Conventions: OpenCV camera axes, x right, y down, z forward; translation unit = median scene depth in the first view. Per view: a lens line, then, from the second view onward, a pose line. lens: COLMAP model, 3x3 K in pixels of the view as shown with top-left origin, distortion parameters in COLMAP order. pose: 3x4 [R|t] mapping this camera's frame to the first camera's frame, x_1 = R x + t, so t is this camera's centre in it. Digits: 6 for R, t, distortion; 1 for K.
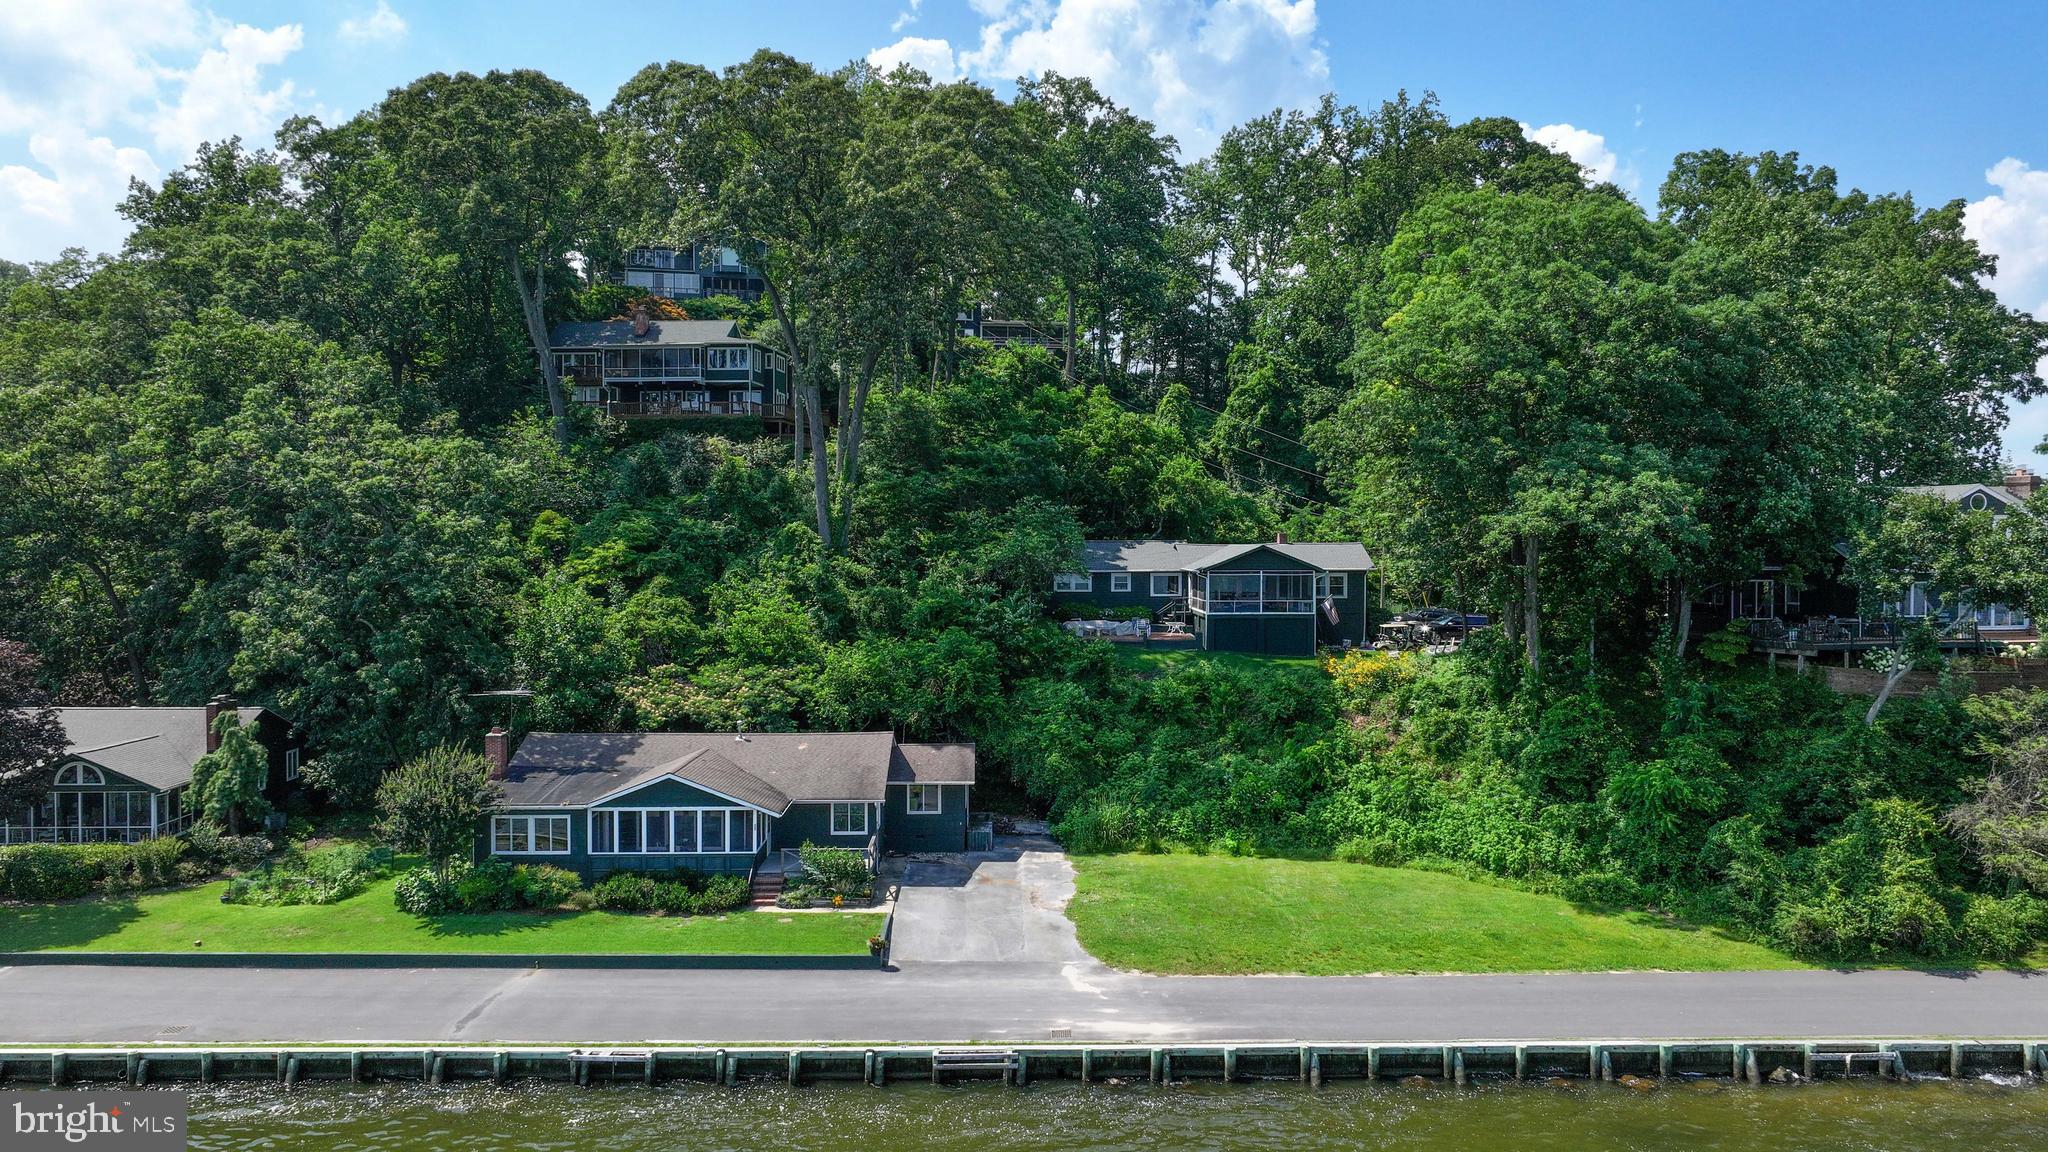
lens RADIAL K [[1536.3, 0, 1016.7], [0, 1536.3, 570.0], [0, 0, 1]] dist [-0.004001, -0.004073]
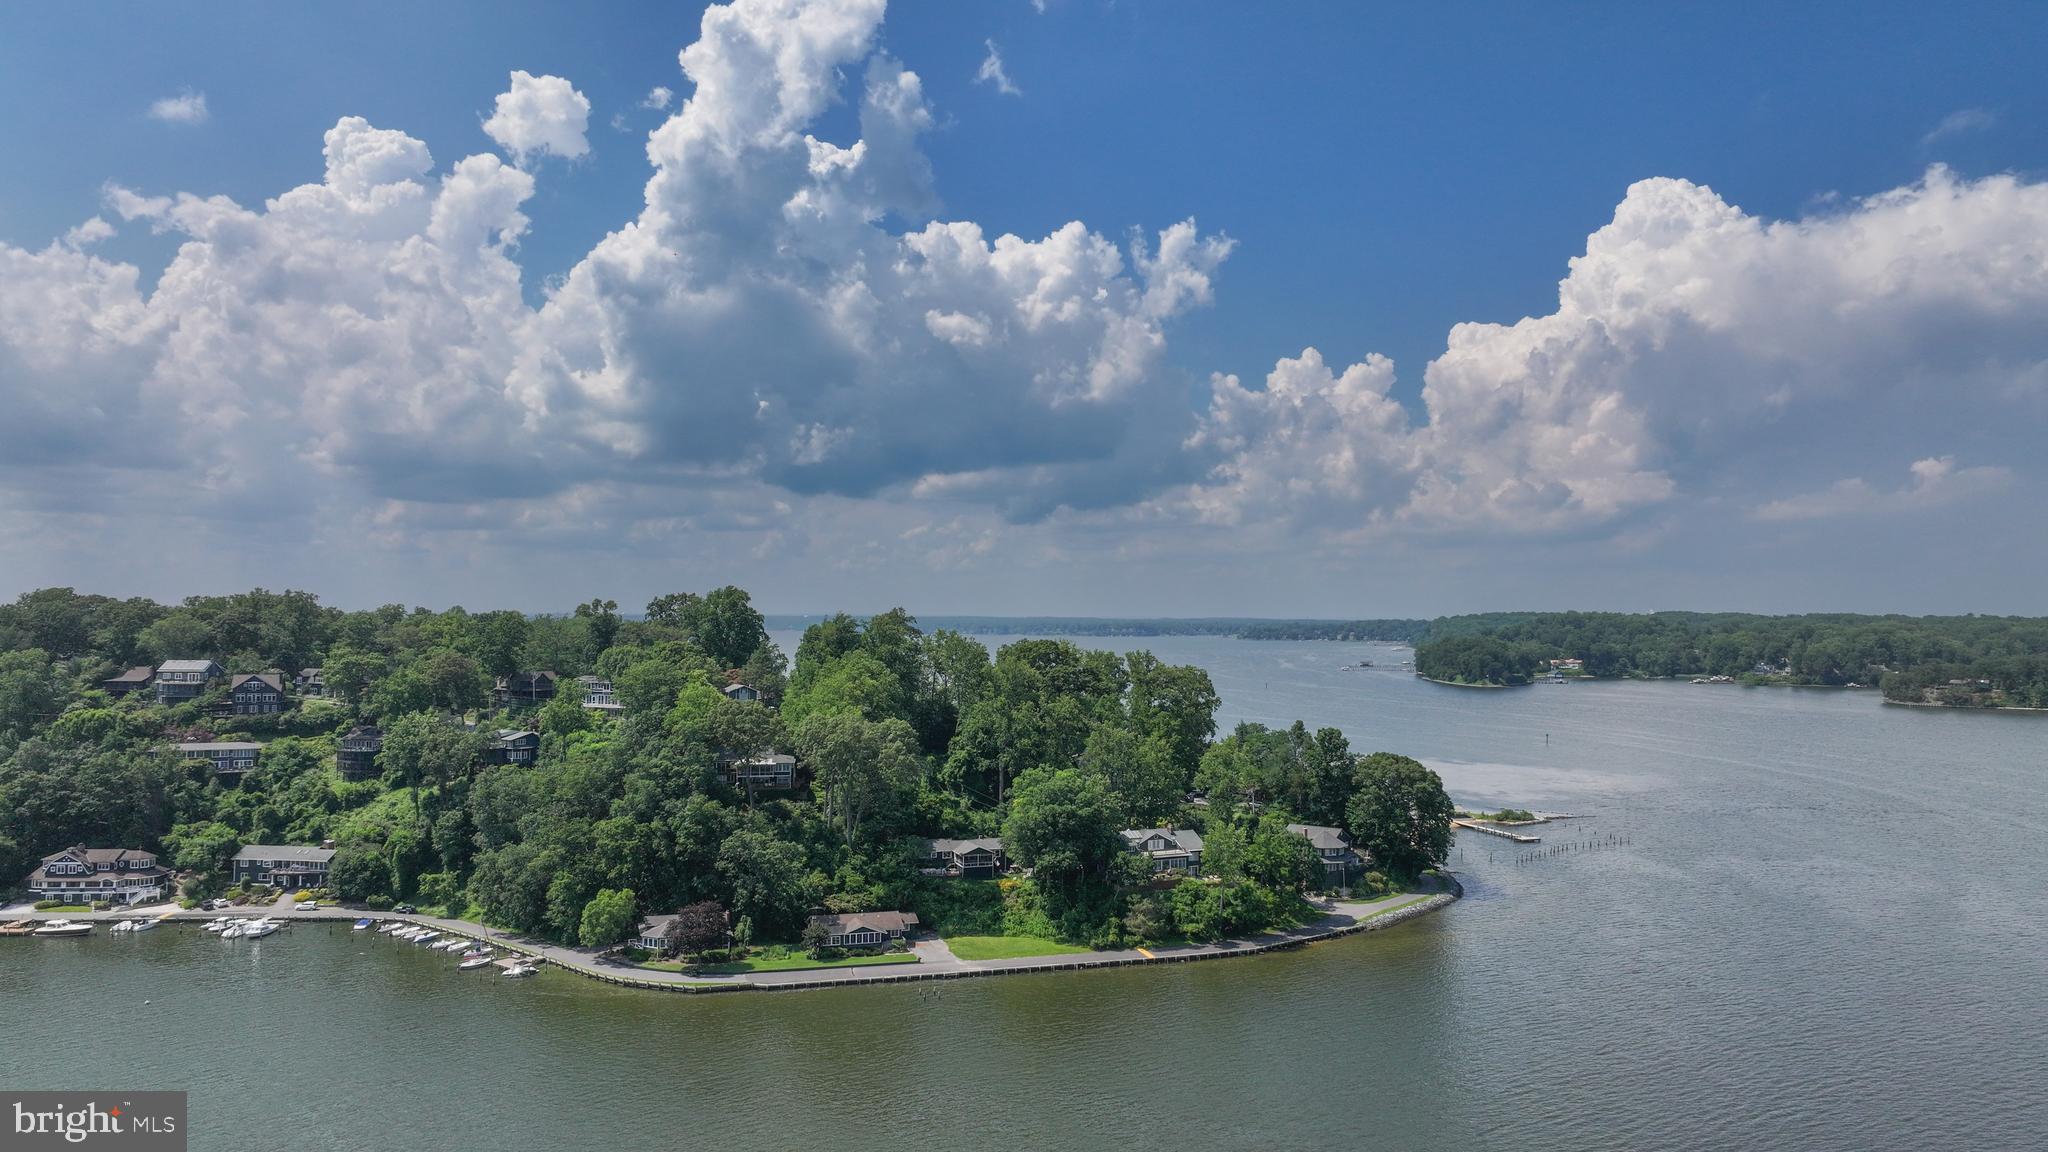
lens RADIAL K [[1536.3, 0, 1029.5], [0, 1536.3, 576.2], [0, 0, 1]] dist [-0.004001, -0.004073]
pose [[0.964133, 0.004192, 0.265385, -0.941755], [0.008055, 0.998953, -0.045043, -0.676078], [-0.265296, 0.045565, 0.963090, -3.477558]]
